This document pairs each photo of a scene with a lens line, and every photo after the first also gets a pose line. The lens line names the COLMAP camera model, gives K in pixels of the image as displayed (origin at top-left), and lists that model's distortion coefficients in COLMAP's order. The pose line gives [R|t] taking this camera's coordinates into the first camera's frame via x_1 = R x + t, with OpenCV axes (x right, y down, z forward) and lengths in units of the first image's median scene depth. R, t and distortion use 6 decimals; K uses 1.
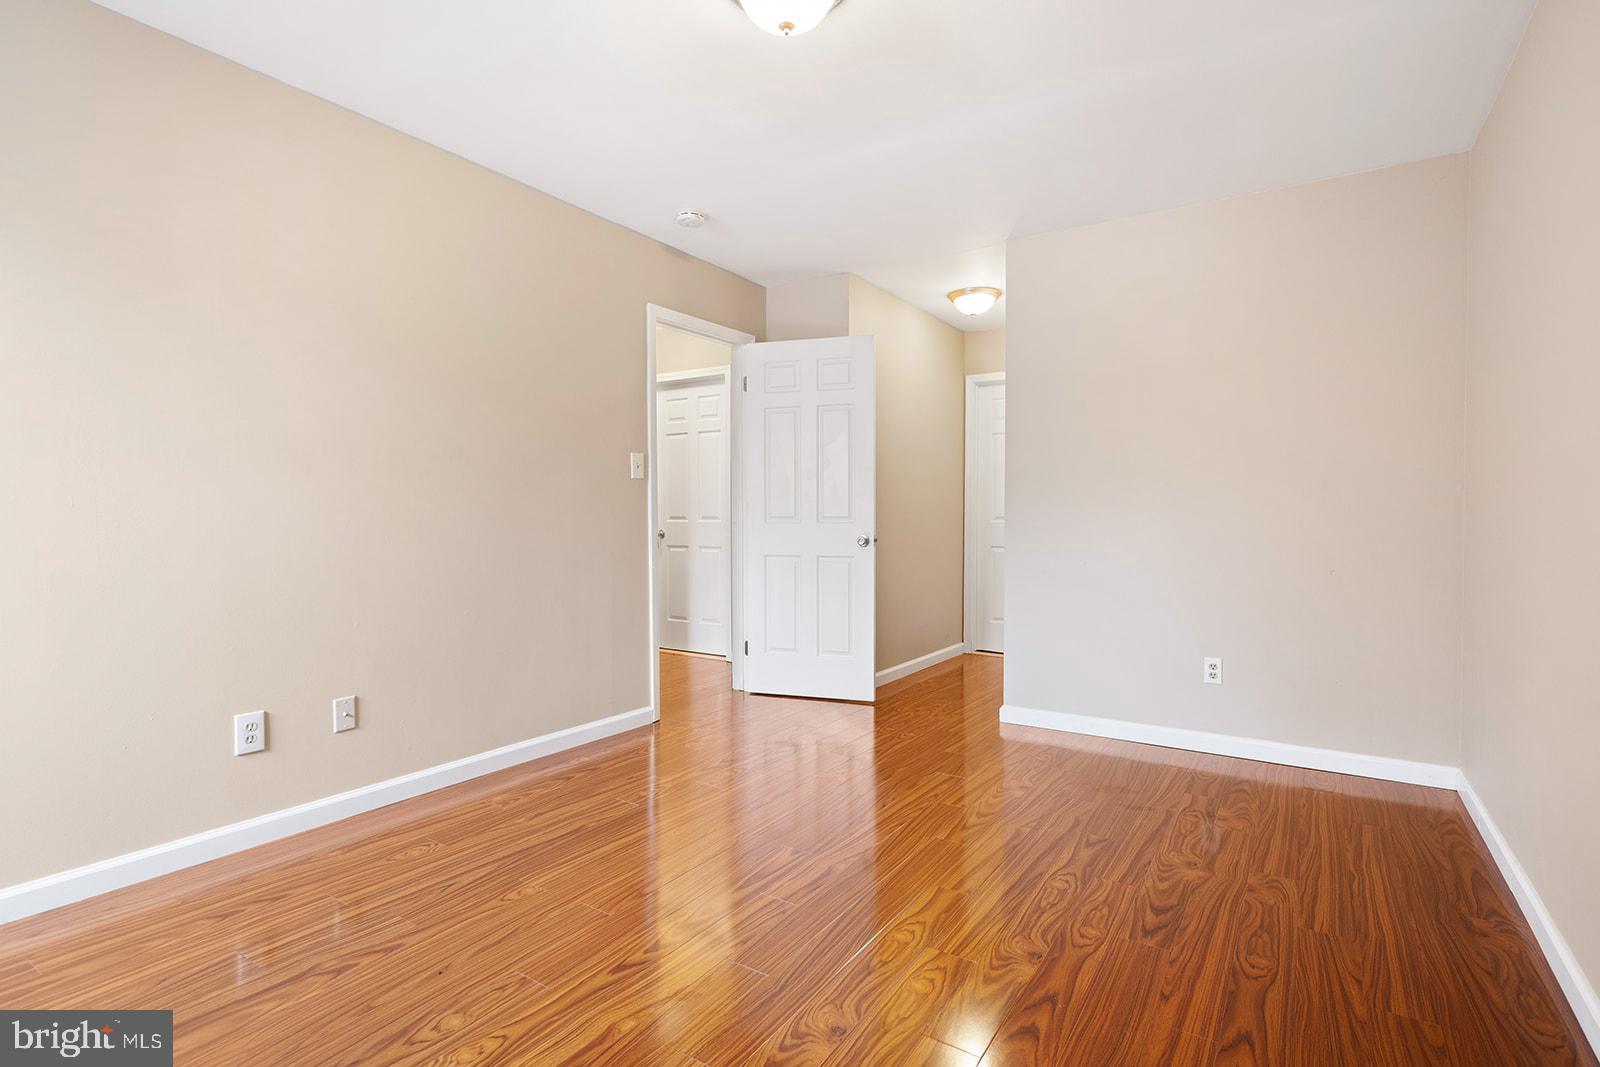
lens RADIAL K [[785.3, 0, 796.7], [0, 785.3, 519.0], [0, 0, 1]] dist [0.003660, -0.006627]
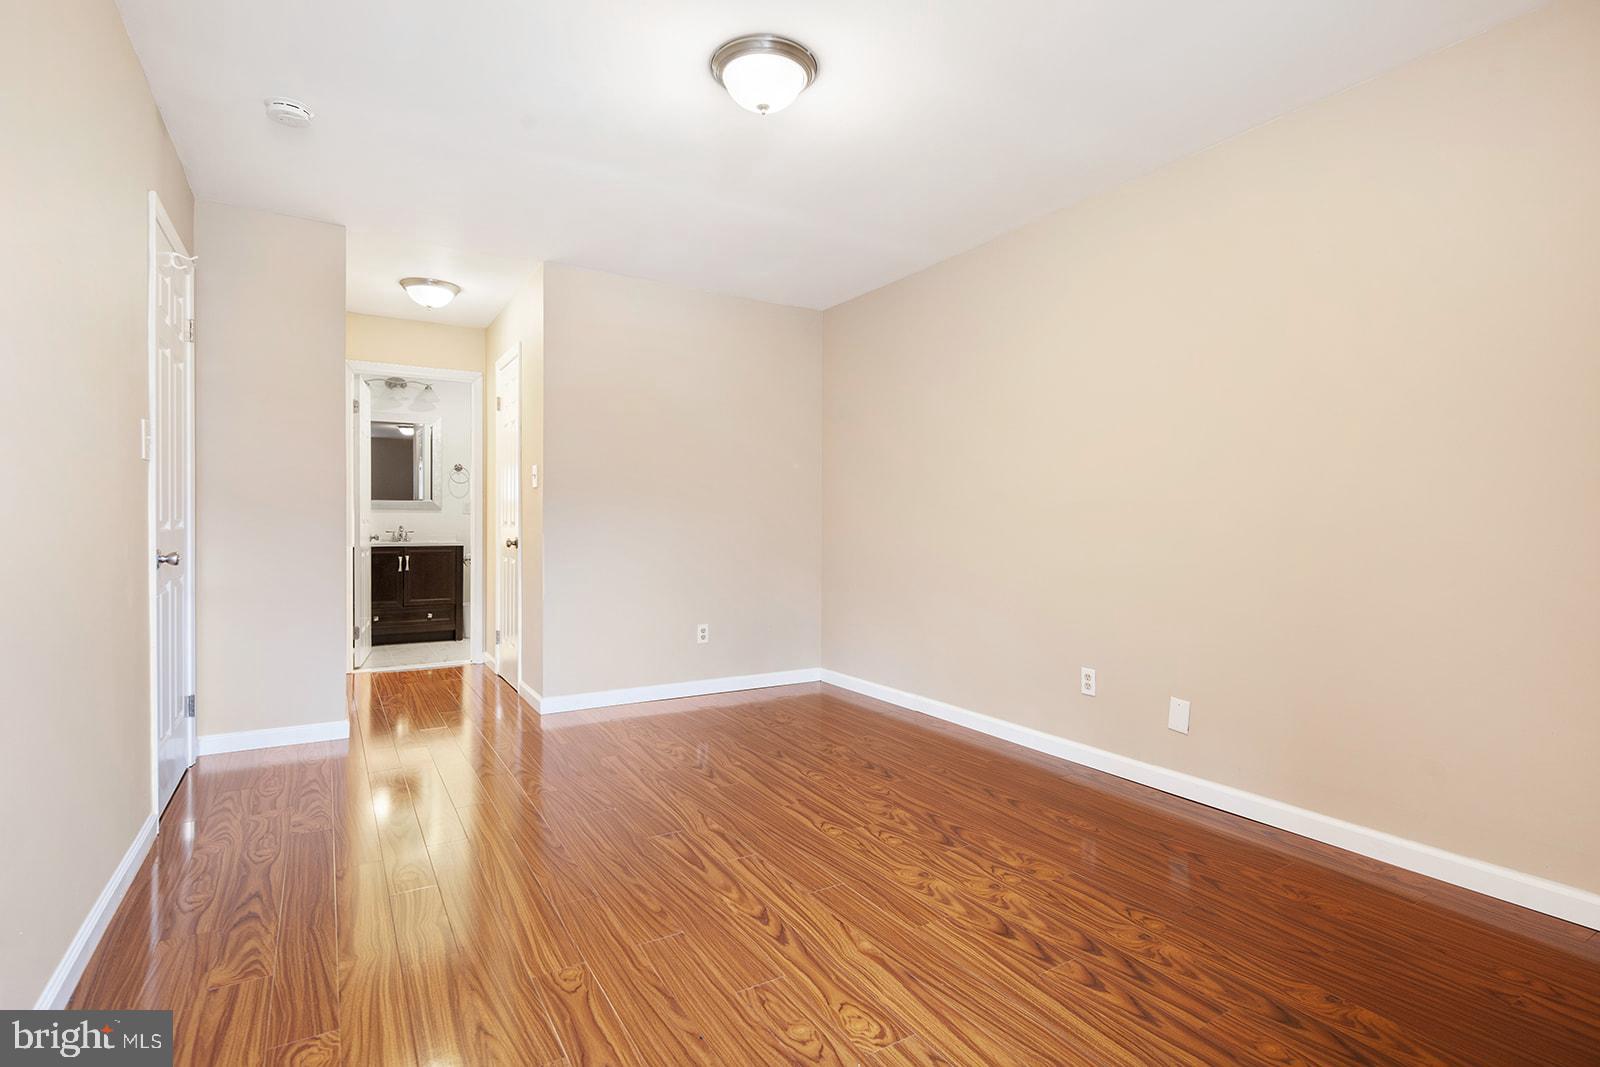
lens RADIAL K [[785.3, 0, 794.0], [0, 785.3, 525.8], [0, 0, 1]] dist [0.003660, -0.006627]
pose [[0.416878, -0.006565, 0.908939, -0.971893], [-0.003898, 0.999952, 0.009010, -0.013366], [-0.908954, -0.007299, 0.416832, 0.424142]]
